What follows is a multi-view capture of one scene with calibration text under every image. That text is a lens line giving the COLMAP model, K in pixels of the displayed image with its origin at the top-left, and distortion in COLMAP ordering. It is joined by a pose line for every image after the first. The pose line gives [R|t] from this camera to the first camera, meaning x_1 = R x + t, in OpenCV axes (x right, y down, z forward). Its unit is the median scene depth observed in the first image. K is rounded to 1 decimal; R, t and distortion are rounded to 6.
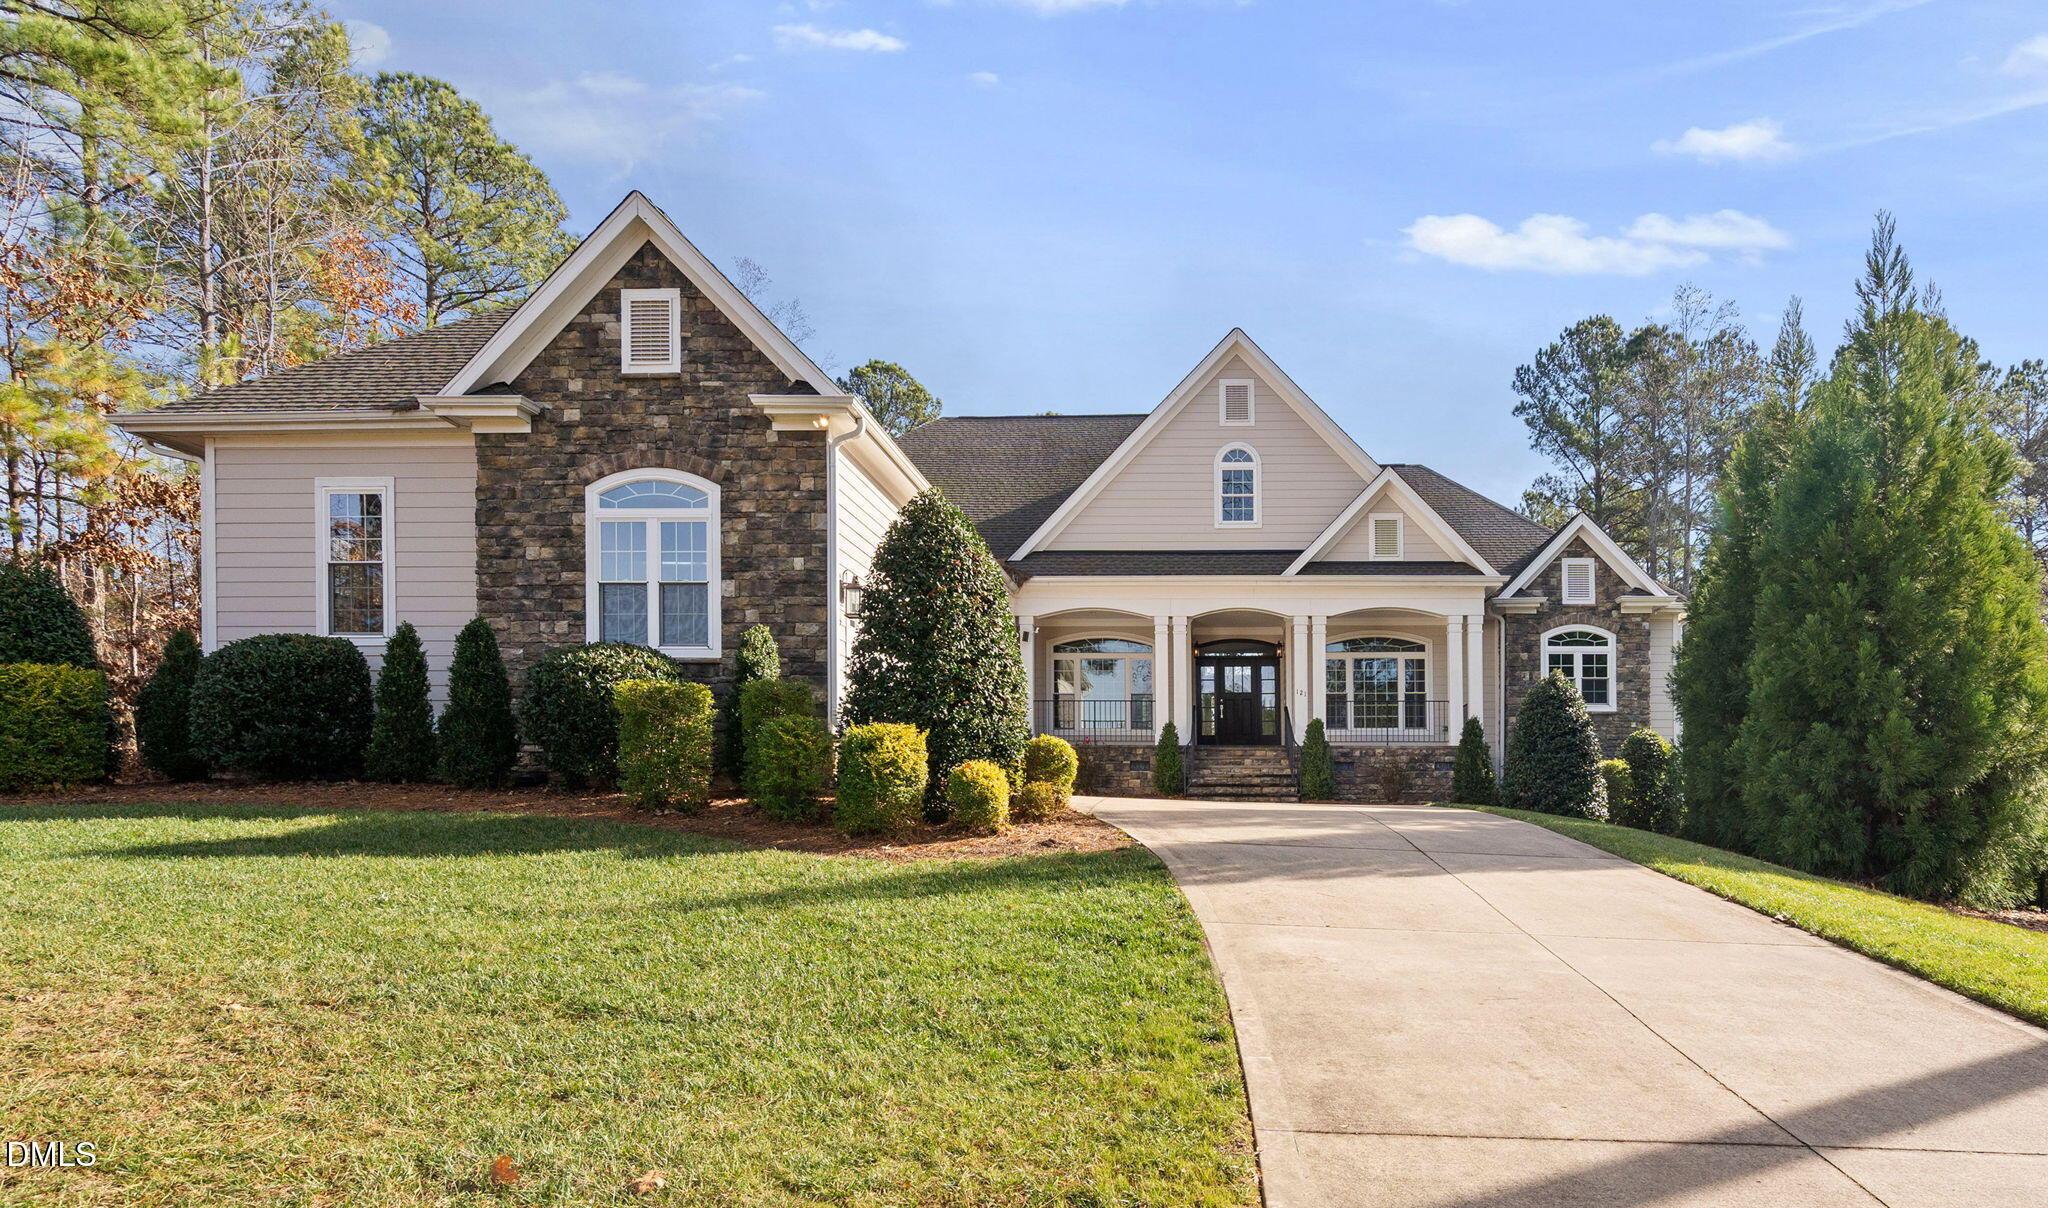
lens RADIAL K [[1163.5, 0, 1178.2], [0, 1163.5, 858.3], [0, 0, 1]] dist [0.000621, -0.000233]
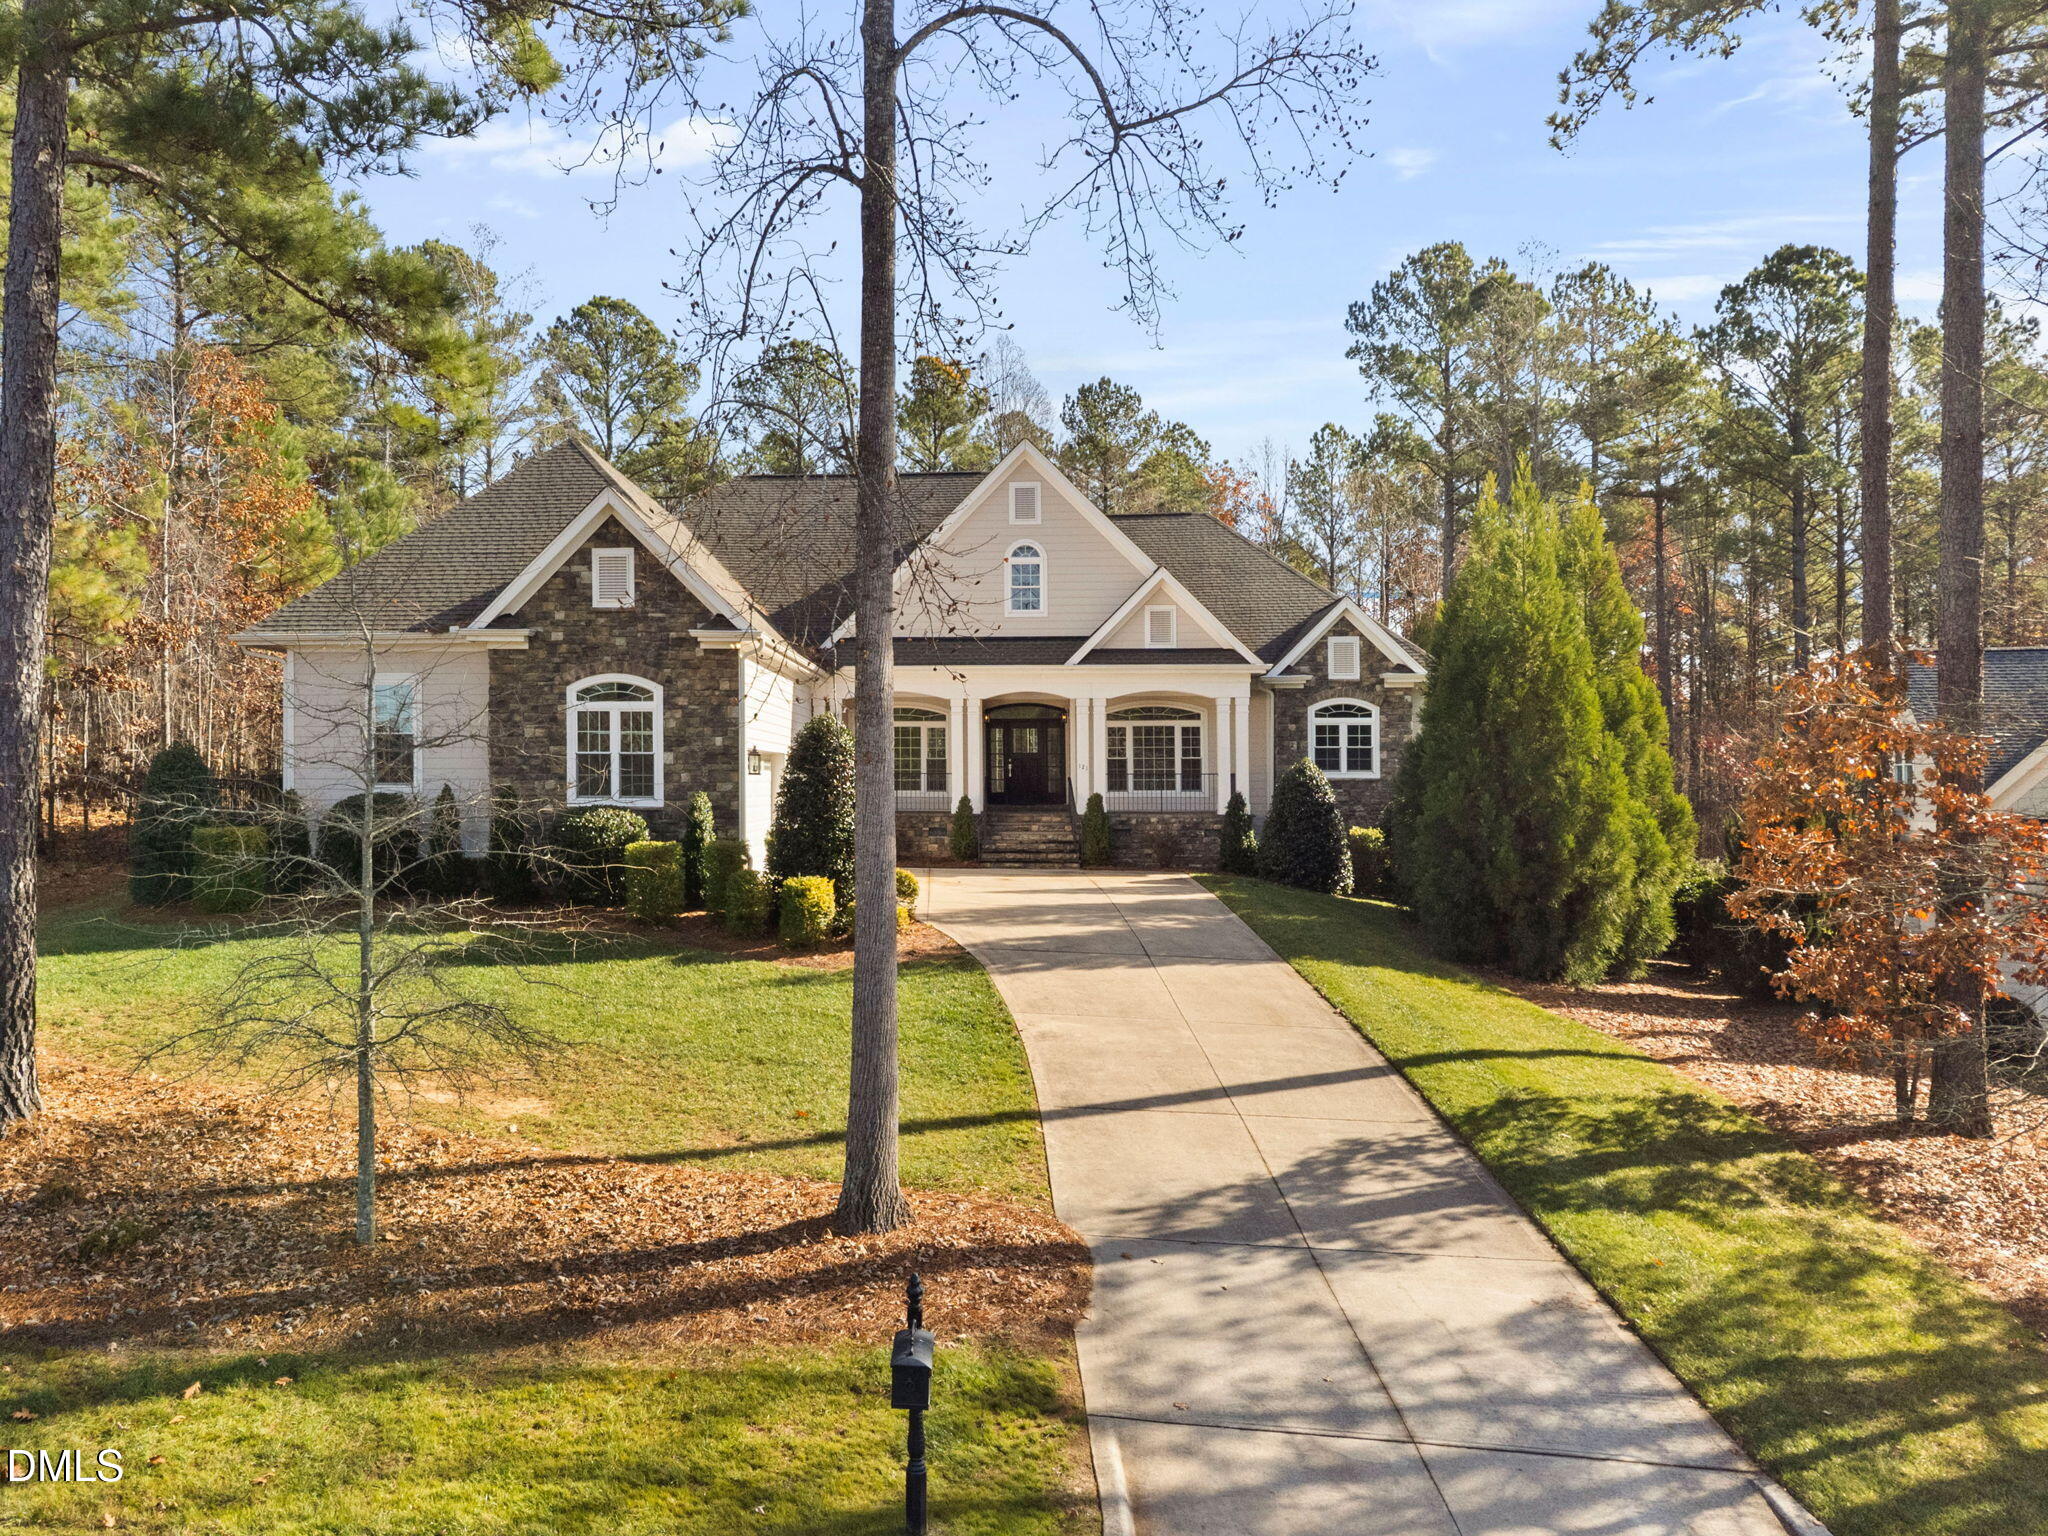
lens RADIAL K [[1602.2, 0, 846.6], [0, 1602.2, 817.2], [0, 0, 1]] dist [0.054538, -0.070188]
pose [[0.998265, -0.004759, -0.058690, -0.051476], [0.004089, 0.999925, -0.011522, -0.130391], [0.058740, 0.011262, 0.998210, -0.903412]]
